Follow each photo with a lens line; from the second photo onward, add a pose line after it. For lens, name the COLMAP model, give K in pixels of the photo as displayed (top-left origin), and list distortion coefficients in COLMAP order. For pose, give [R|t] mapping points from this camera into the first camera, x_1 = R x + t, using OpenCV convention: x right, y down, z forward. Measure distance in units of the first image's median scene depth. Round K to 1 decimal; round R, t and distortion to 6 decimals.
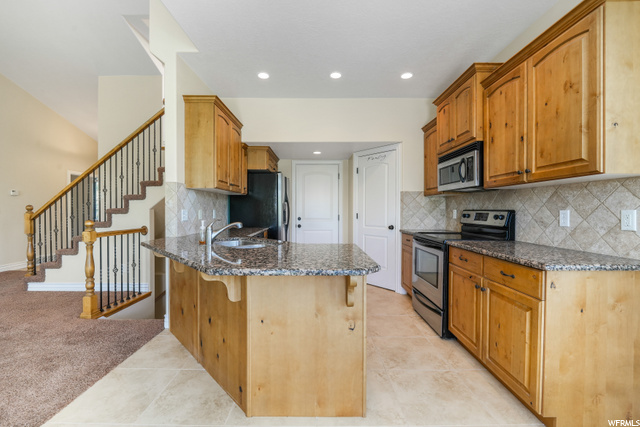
lens RADIAL K [[261.9, 0, 319.6], [0, 261.9, 210.2], [0, 0, 1]] dist [-0.008290, 0.000254]
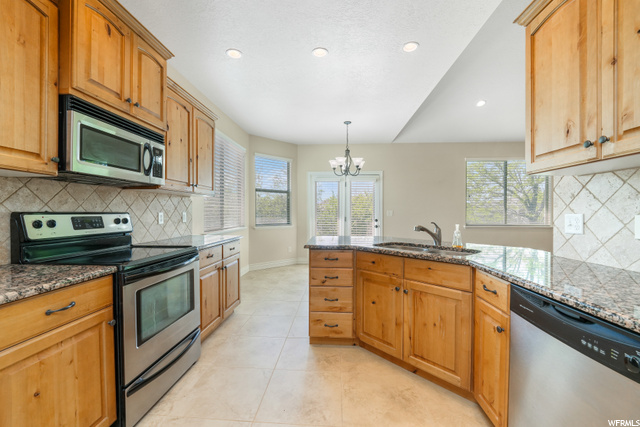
lens RADIAL K [[261.9, 0, 320.4], [0, 261.9, 212.8], [0, 0, 1]] dist [-0.008290, 0.000254]
pose [[-0.997712, -0.001996, 0.067580, 0.001774], [-0.001667, 0.999986, 0.004929, -0.003857], [-0.067589, 0.004805, -0.997702, 1.758051]]
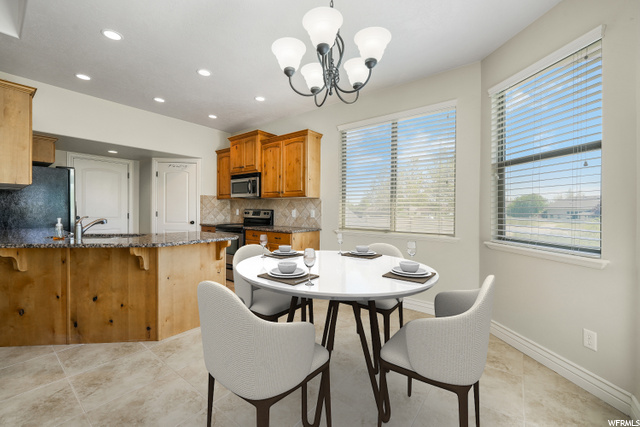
lens RADIAL K [[261.9, 0, 320.2], [0, 261.9, 211.8], [0, 0, 1]] dist [-0.008290, 0.000254]
pose [[0.599809, -0.000917, 0.800143, -0.581726], [-0.008722, 0.999932, 0.007684, -0.003008], [-0.800096, -0.011588, 0.599760, -0.435425]]
